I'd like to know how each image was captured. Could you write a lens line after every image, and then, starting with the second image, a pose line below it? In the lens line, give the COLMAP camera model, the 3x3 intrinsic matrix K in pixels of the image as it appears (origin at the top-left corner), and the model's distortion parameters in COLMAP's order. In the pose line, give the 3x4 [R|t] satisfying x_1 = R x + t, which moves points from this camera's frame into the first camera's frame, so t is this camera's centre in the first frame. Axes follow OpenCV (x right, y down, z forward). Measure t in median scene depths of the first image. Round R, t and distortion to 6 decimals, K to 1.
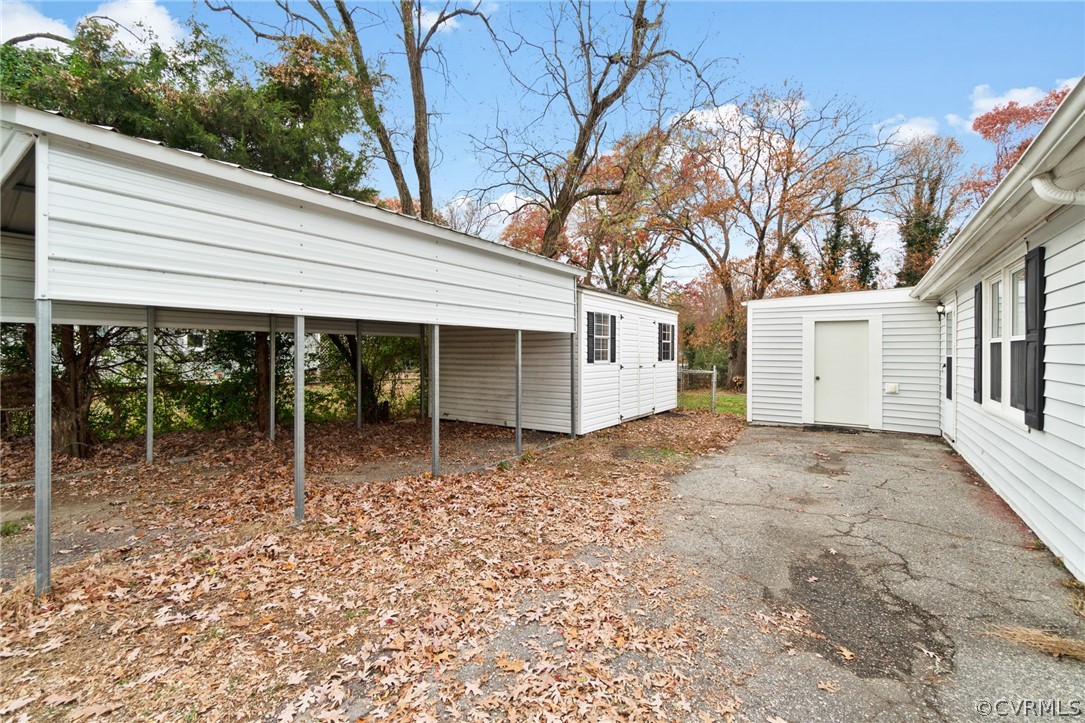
lens RADIAL K [[462.4, 0, 542.9], [0, 462.4, 355.9], [0, 0, 1]] dist [-0.002378, 0.000154]
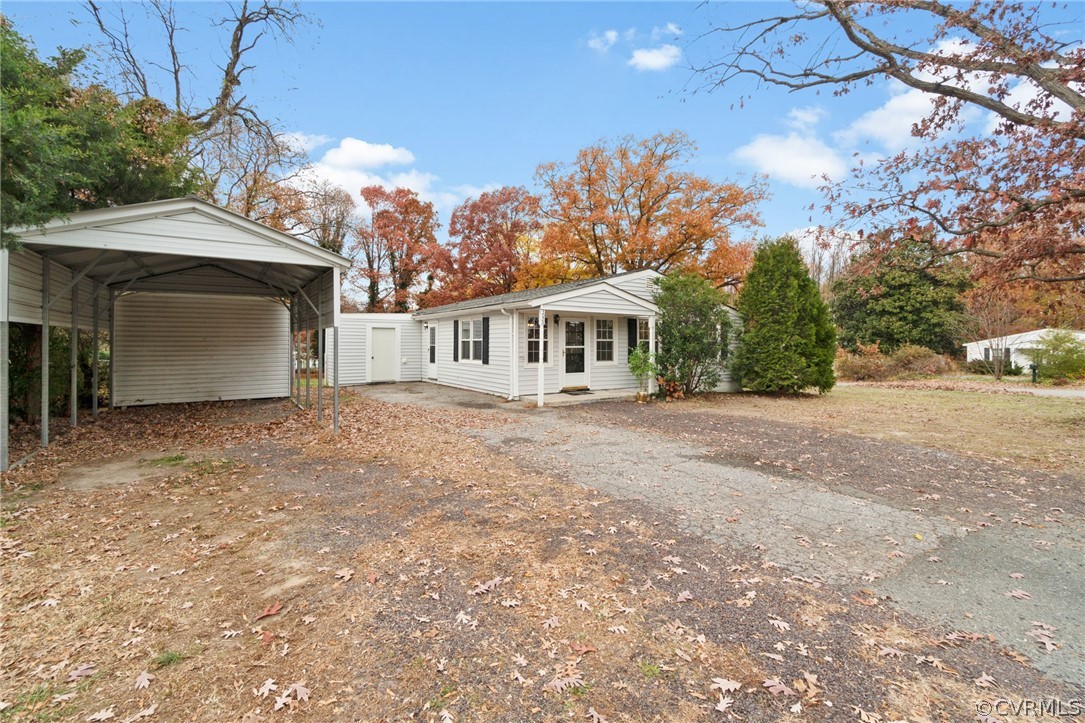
lens RADIAL K [[462.4, 0, 542.6], [0, 462.4, 351.8], [0, 0, 1]] dist [-0.002378, 0.000154]
pose [[0.363626, -0.022285, 0.931278, -0.980480], [0.008504, 0.999752, 0.020603, -0.008012], [-0.931506, 0.000428, 0.363726, -0.356732]]
